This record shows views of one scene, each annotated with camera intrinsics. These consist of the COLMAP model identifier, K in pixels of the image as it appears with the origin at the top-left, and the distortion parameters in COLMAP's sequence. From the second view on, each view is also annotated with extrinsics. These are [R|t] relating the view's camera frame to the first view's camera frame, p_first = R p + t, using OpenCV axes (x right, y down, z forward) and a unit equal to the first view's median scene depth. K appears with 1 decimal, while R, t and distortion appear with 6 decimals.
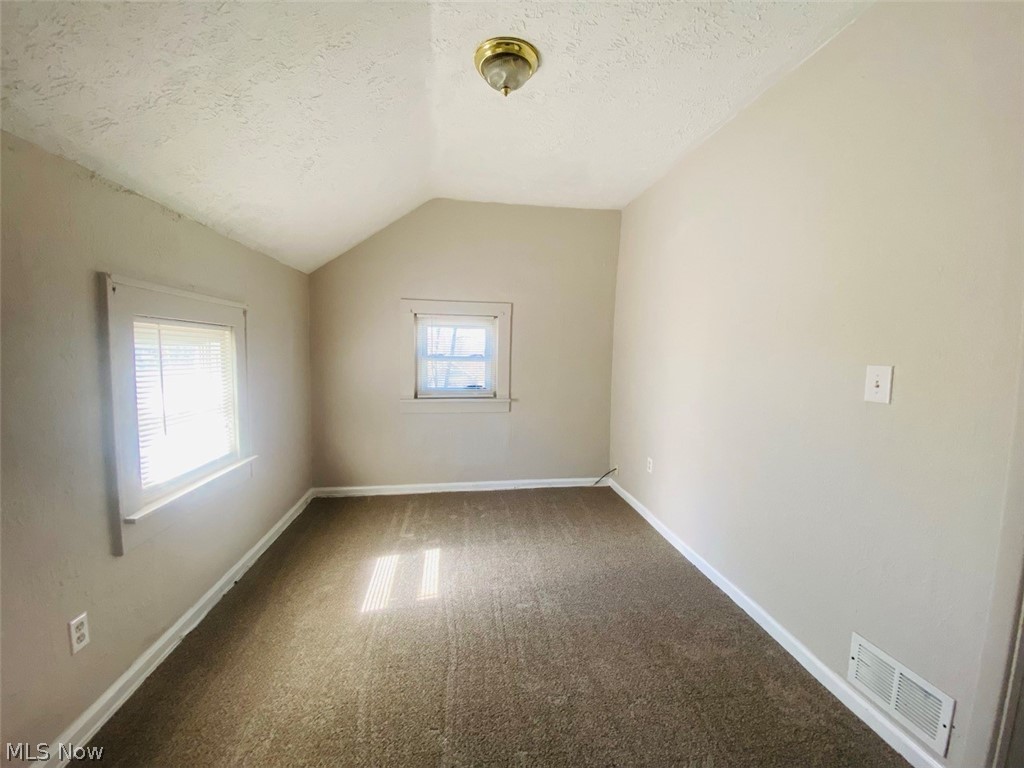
lens RADIAL K [[410.8, 0, 514.3], [0, 410.8, 379.9], [0, 0, 1]] dist [-0.009556, -0.007653]
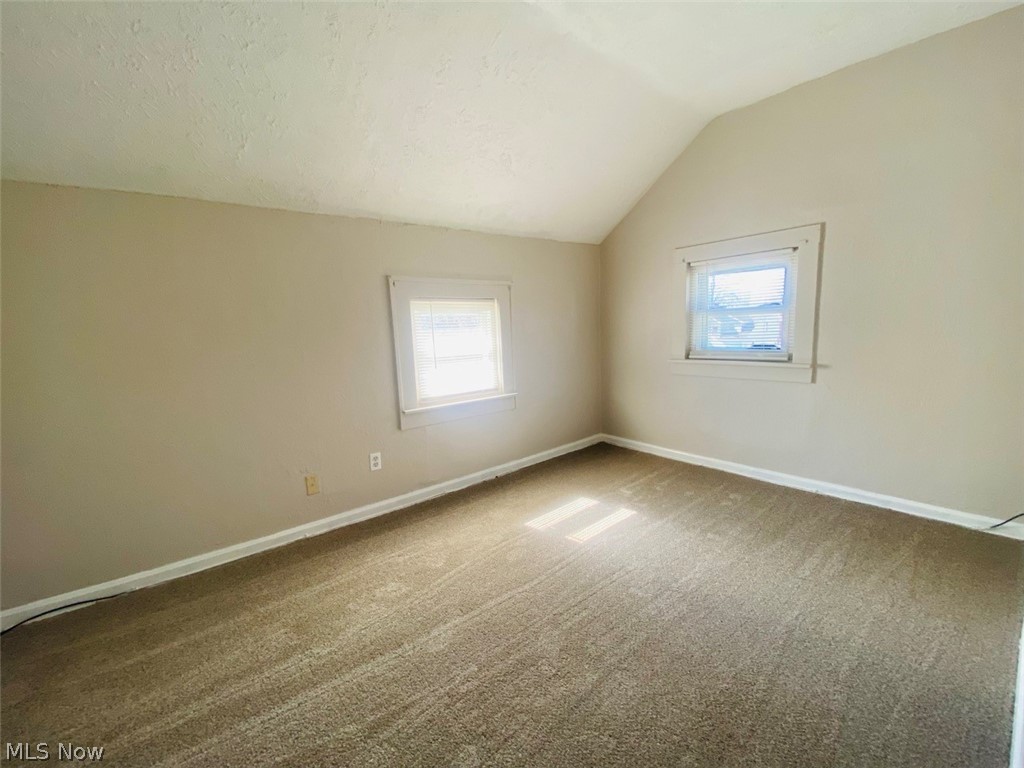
lens RADIAL K [[410.8, 0, 506.7], [0, 410.8, 386.8], [0, 0, 1]] dist [-0.009556, -0.007653]
pose [[0.491472, 0.092122, -0.866007, 0.401466], [-0.006752, 0.994763, 0.101987, 0.019811], [0.870867, -0.044276, 0.489520, 0.235563]]
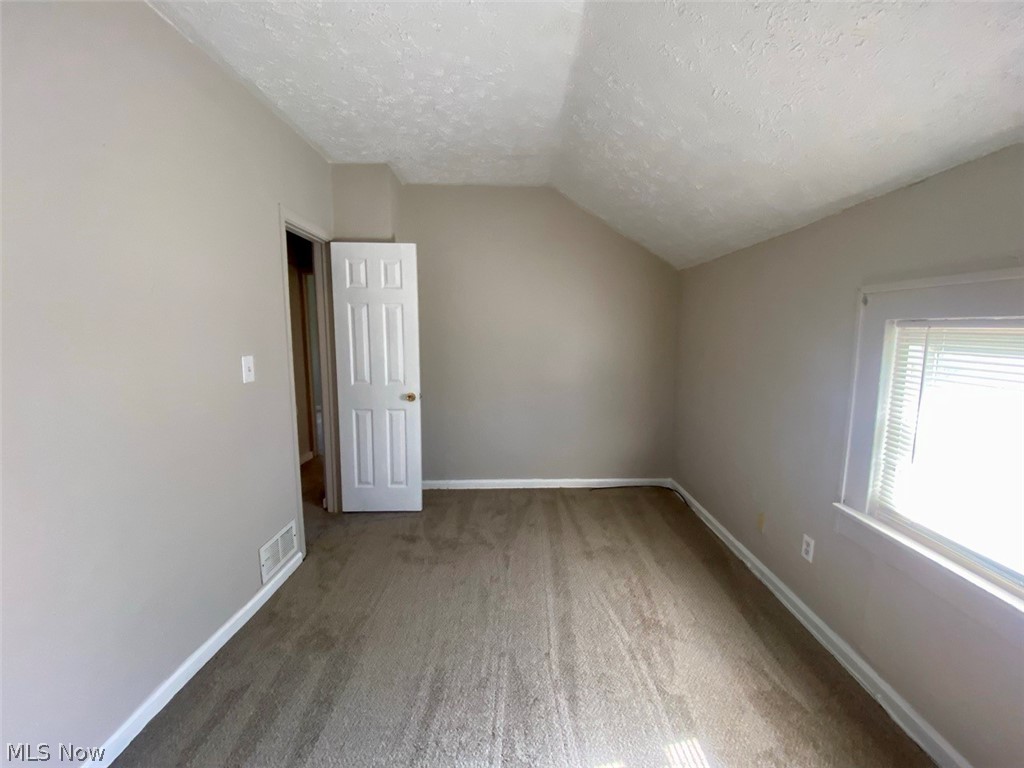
lens RADIAL K [[410.8, 0, 501.0], [0, 410.8, 381.8], [0, 0, 1]] dist [-0.009556, -0.007653]
pose [[-0.983488, -0.031378, 0.178230, -0.098700], [0.002198, 0.982710, 0.185139, -0.095595], [-0.180958, 0.182473, -0.966415, 1.027432]]
